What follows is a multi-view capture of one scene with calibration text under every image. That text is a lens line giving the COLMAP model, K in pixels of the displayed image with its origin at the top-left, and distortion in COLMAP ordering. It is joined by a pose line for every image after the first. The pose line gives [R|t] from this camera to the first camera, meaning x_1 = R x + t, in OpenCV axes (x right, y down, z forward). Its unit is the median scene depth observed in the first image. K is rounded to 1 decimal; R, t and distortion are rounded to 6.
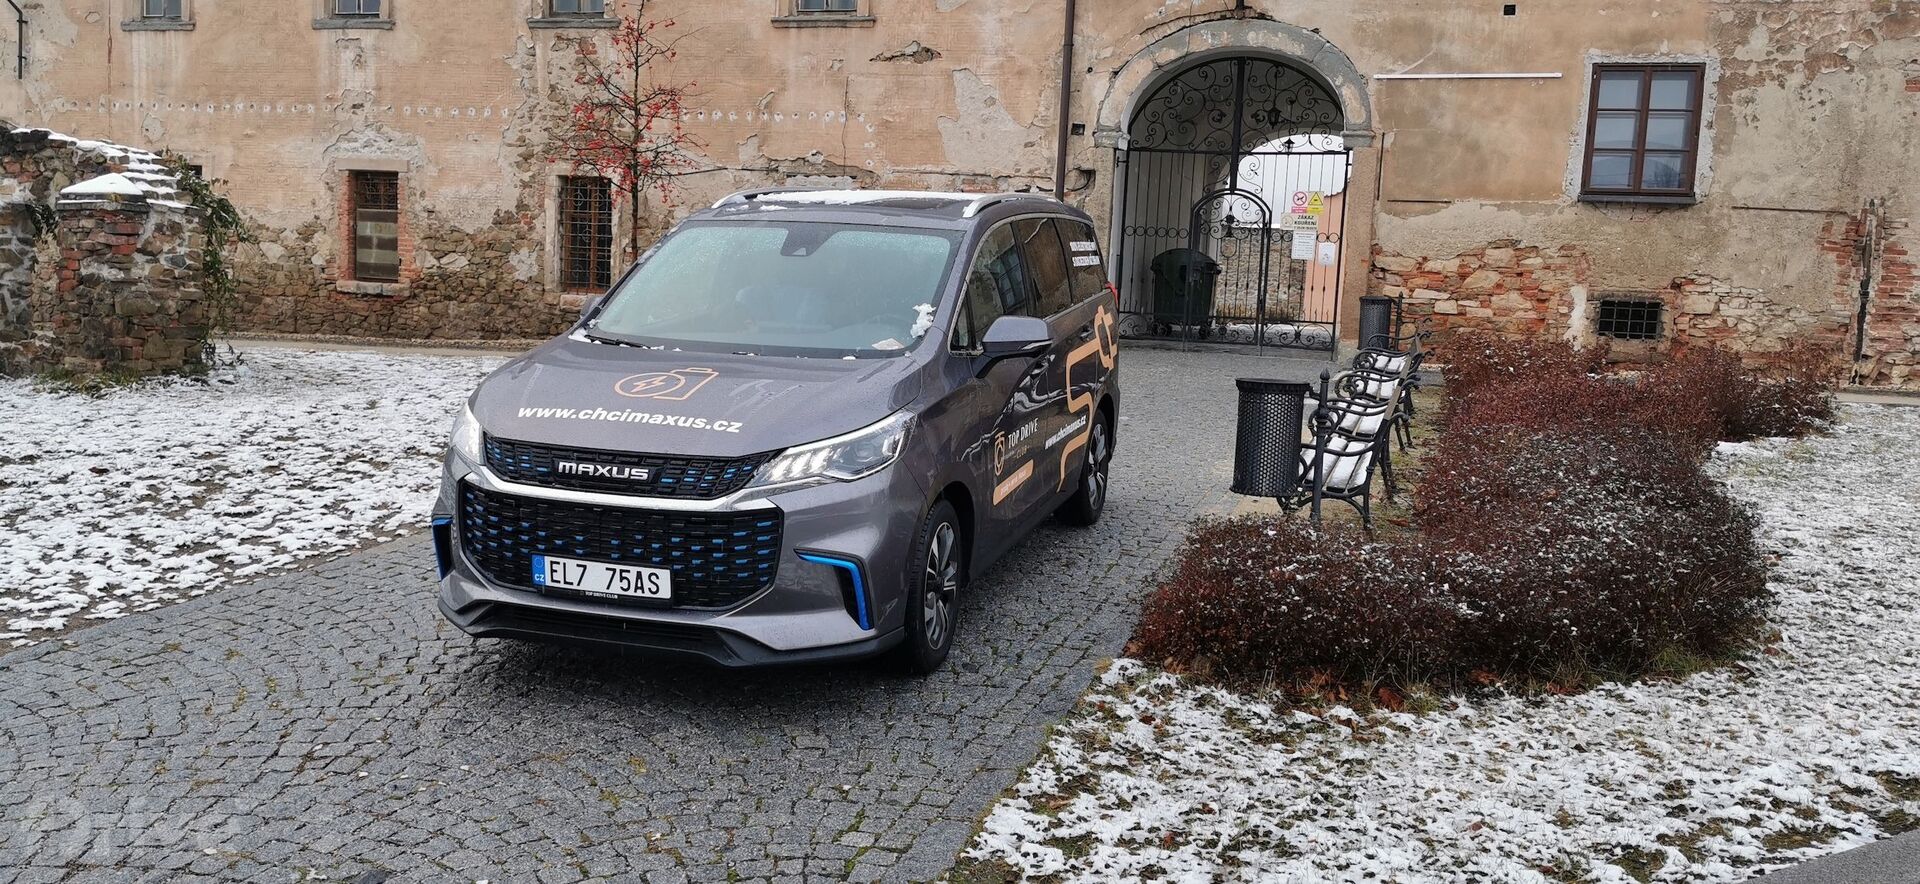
lens RADIAL K [[1477.2, 0, 960.3], [0, 1477.2, 443.7], [0, 0, 1]] dist [0.075636, -0.113519]
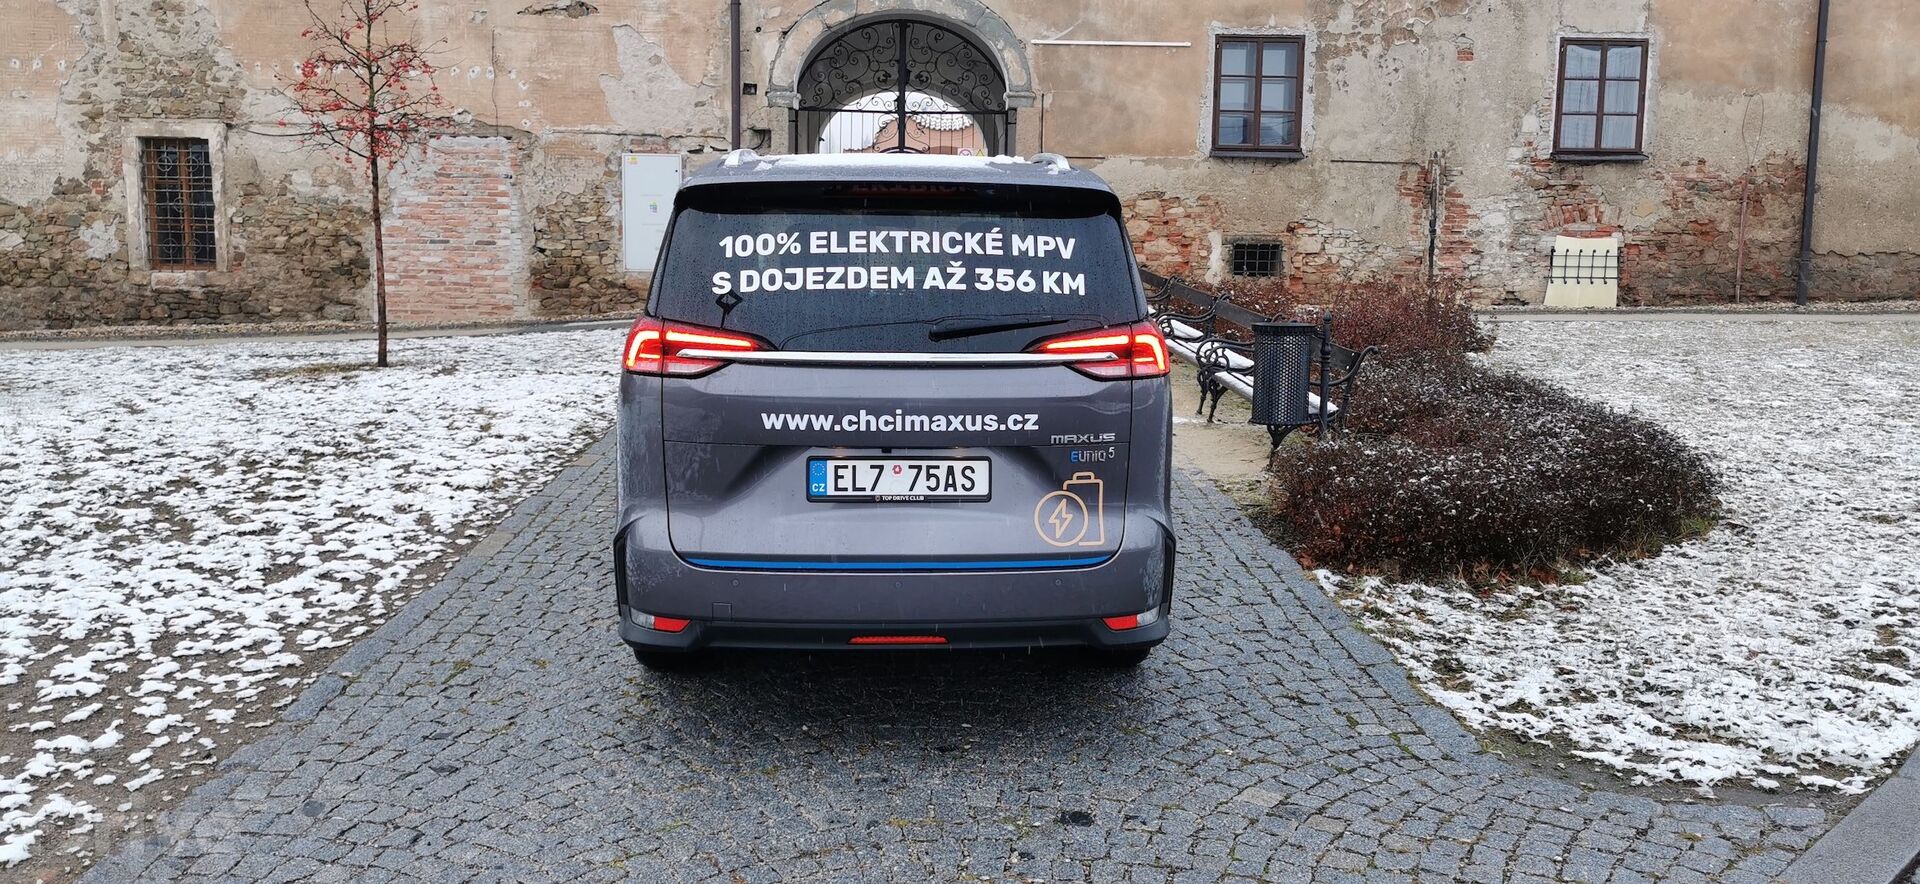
lens RADIAL K [[1474.7, 0, 961.8], [0, 1474.7, 449.8], [0, 0, 1]] dist [0.083944, -0.123043]
pose [[0.935912, -0.080304, 0.342957, -0.163379], [0.068315, 0.996560, 0.046918, -0.006414], [-0.345545, -0.020482, 0.938179, 0.004742]]
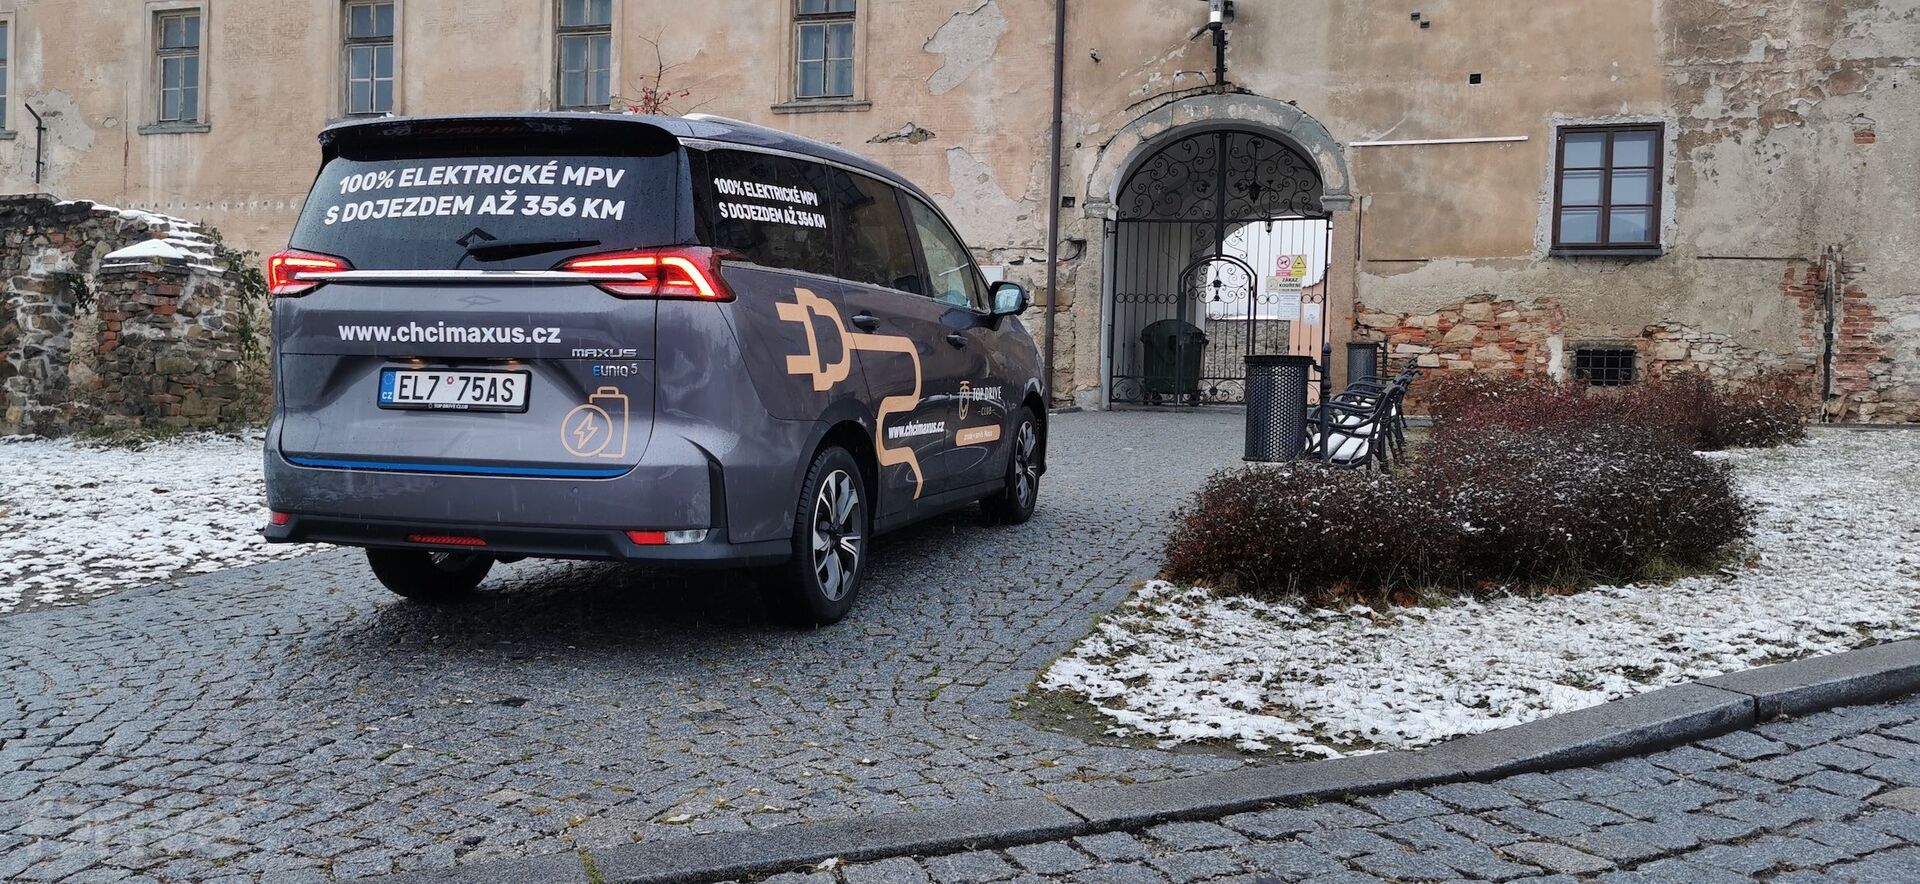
lens RADIAL K [[1477.2, 0, 960.3], [0, 1477.2, 443.7], [0, 0, 1]] dist [0.075636, -0.113519]
pose [[0.999700, -0.021589, 0.011577, -0.013277], [0.022407, 0.996859, -0.075956, 0.037794], [-0.009901, 0.076192, 0.997044, -0.026012]]
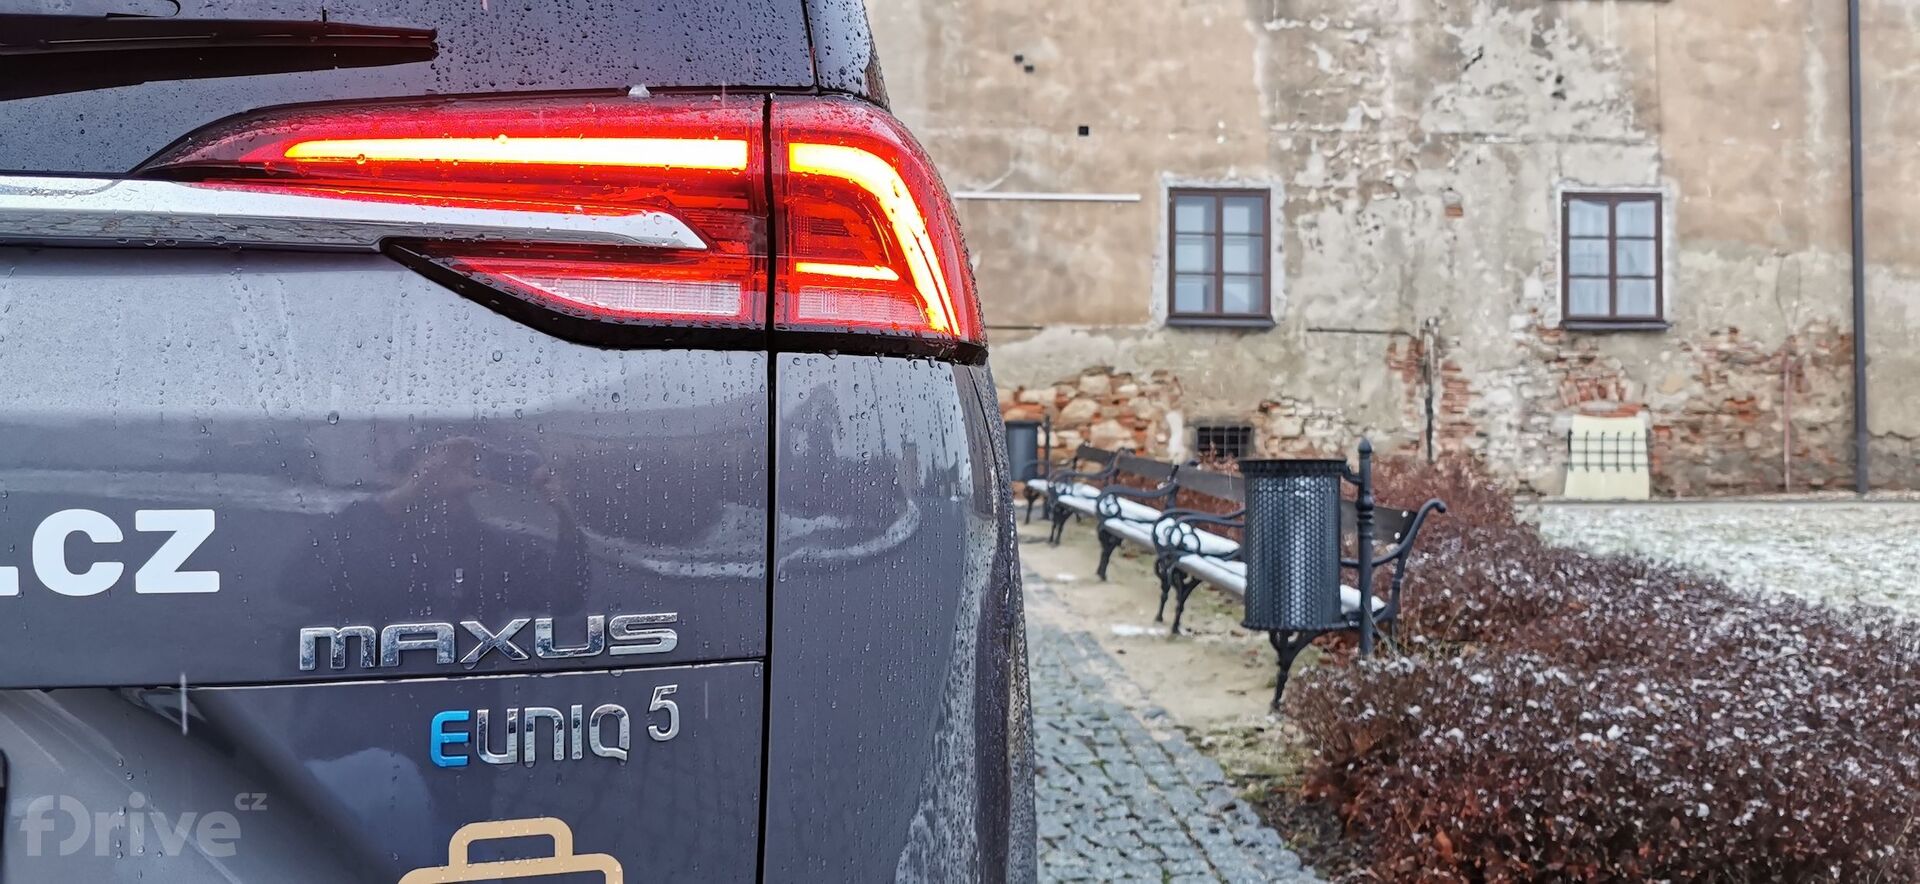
lens RADIAL K [[1491.4, 0, 964.3], [0, 1491.4, 445.3], [0, 0, 1]] dist [0.030759, -0.006632]
pose [[0.926189, -0.034262, 0.375499, -0.071128], [0.078542, 0.991549, -0.103258, 0.003743], [-0.368787, 0.125129, 0.921053, 0.165727]]
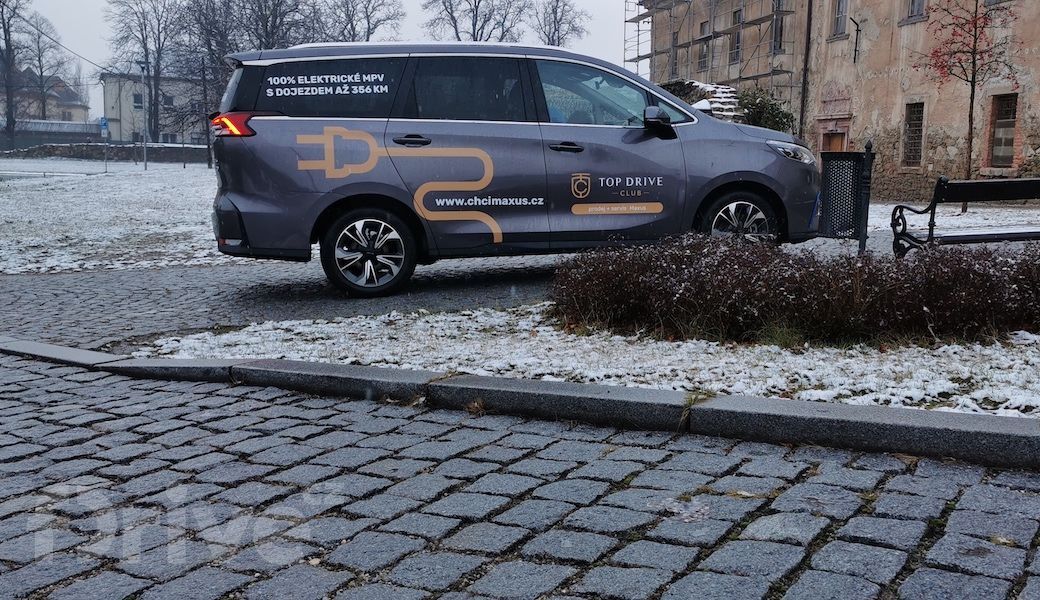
lens RADIAL K [[998.1, 0, 593.7], [0, 998.1, 299.5], [0, 0, 1]] dist [0.082489, -0.113198]
pose [[0.543174, 0.080045, -0.835796, 0.326843], [-0.089261, 0.995309, 0.037312, 0.030746], [0.834862, 0.054337, 0.547771, 0.126465]]
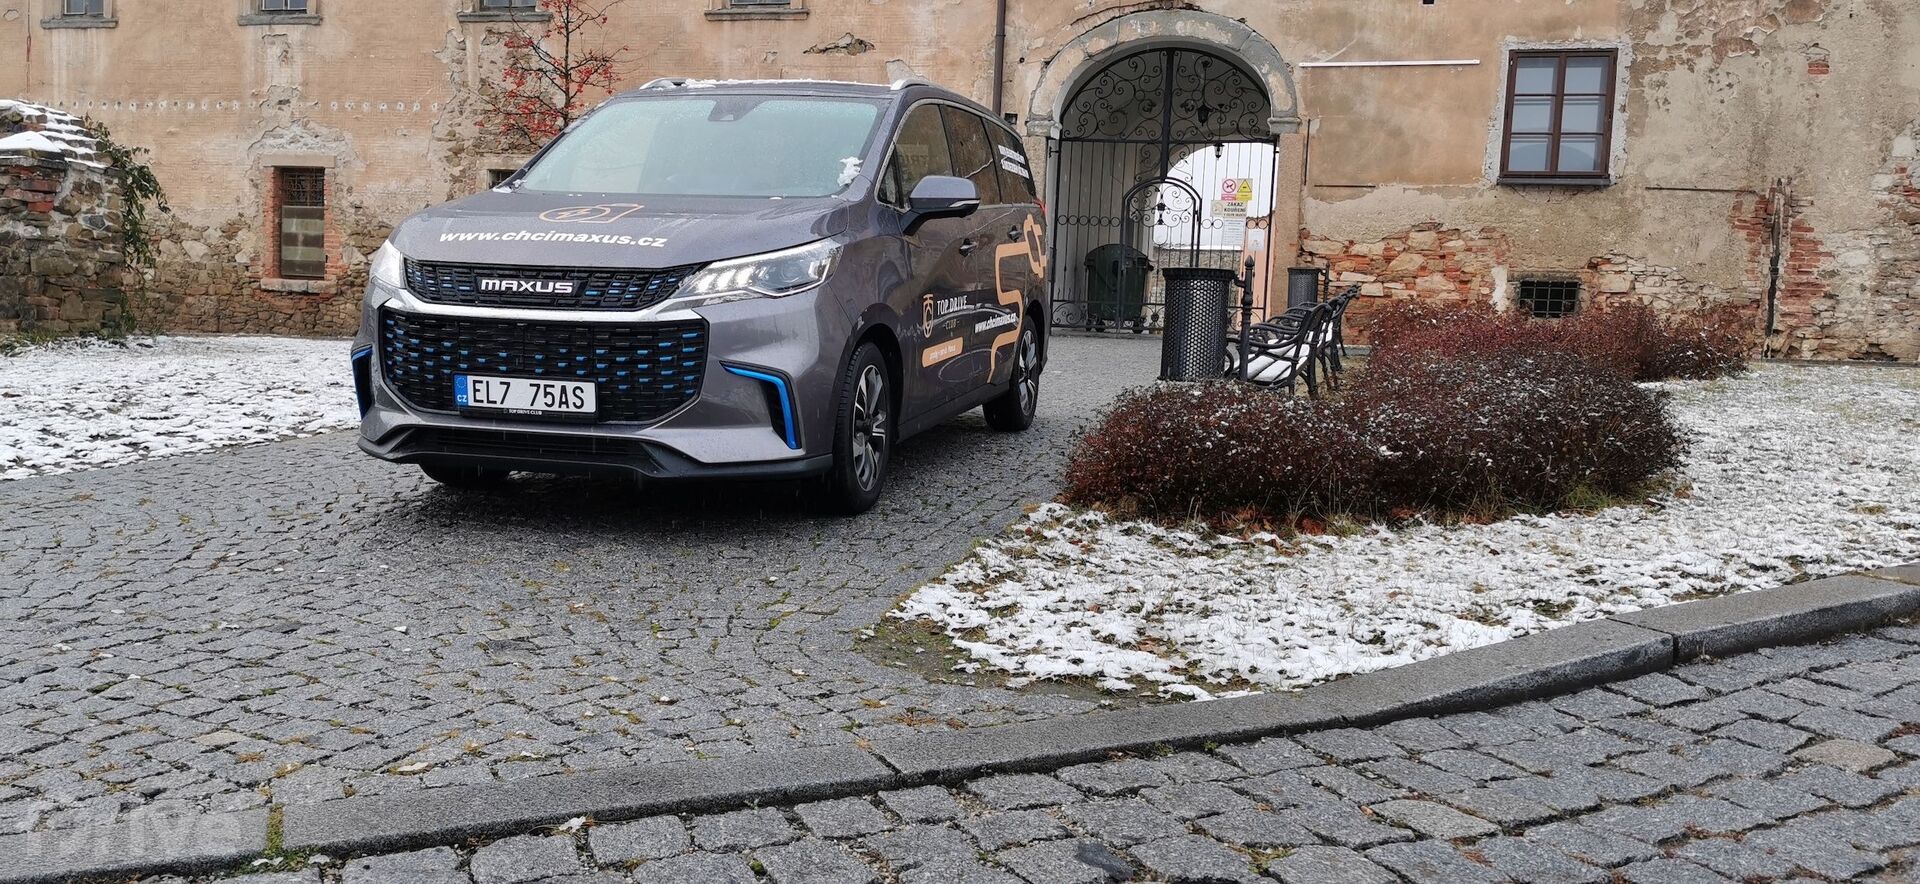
lens RADIAL K [[1477.2, 0, 960.3], [0, 1477.2, 443.7], [0, 0, 1]] dist [0.075636, -0.113519]
pose [[0.999123, -0.007104, 0.041274, 0.002054], [0.008252, 0.999582, -0.027705, 0.040016], [-0.041060, 0.028021, 0.998764, -0.000811]]
